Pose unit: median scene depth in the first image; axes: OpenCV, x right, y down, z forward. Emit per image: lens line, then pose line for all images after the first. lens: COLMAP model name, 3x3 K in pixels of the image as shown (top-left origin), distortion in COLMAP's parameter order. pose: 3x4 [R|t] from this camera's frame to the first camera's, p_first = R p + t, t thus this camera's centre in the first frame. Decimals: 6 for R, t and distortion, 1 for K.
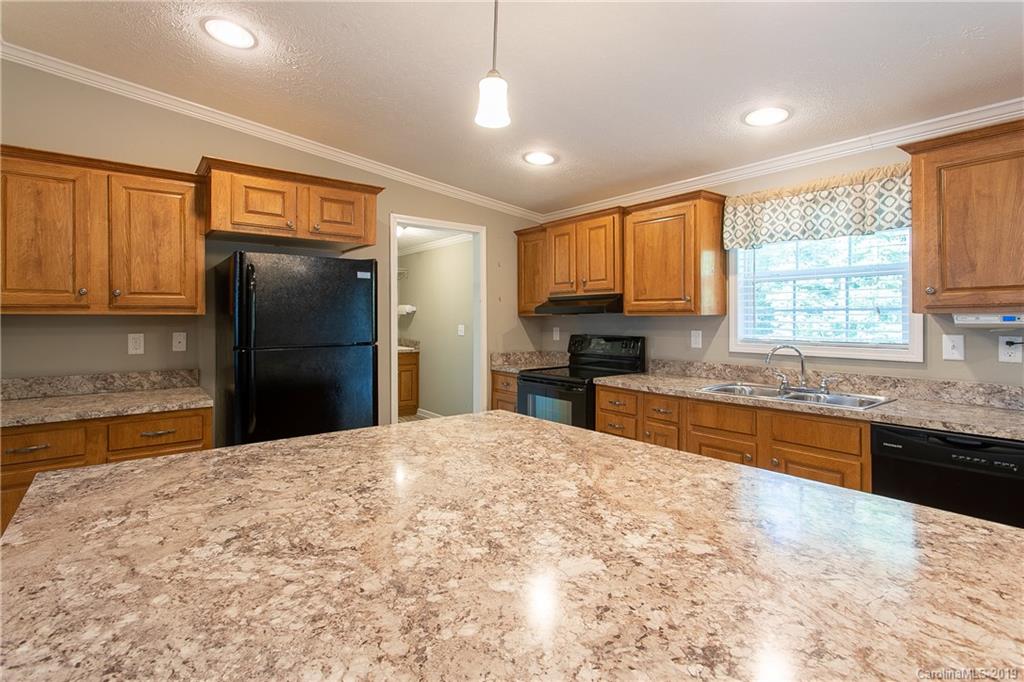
lens RADIAL K [[510.9, 0, 518.9], [0, 510.9, 315.8], [0, 0, 1]] dist [0.000174, 0.000784]
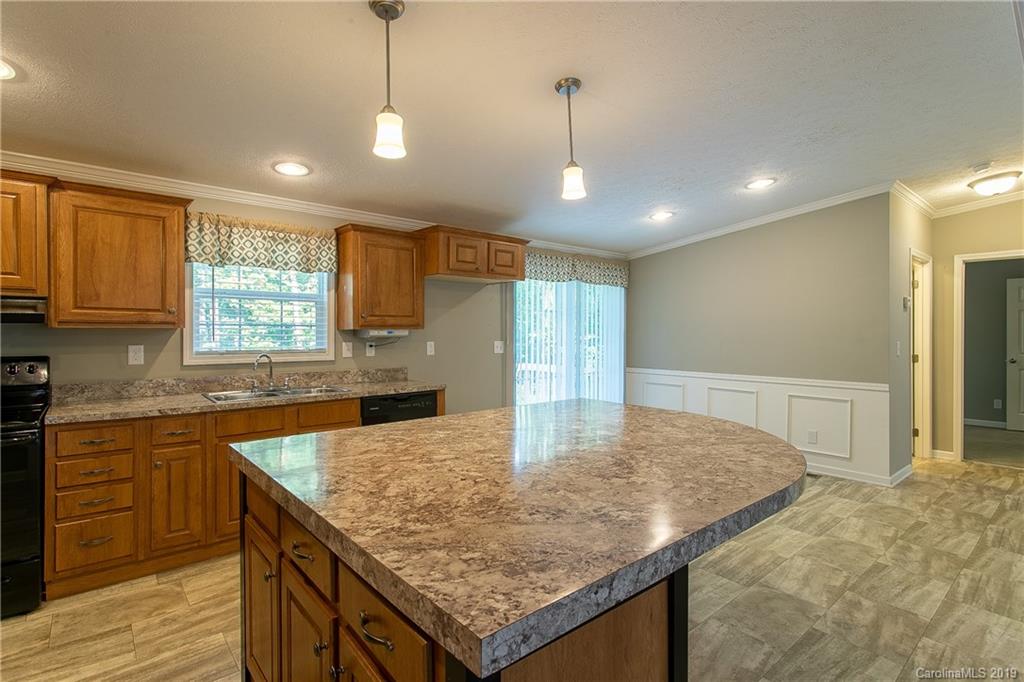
lens RADIAL K [[510.9, 0, 518.9], [0, 510.9, 315.8], [0, 0, 1]] dist [0.000174, 0.000784]
pose [[-0.080374, 0.033749, 0.996193, -0.678214], [-0.007777, 0.999375, -0.034485, 0.003915], [-0.996734, -0.010520, -0.080061, 0.469065]]
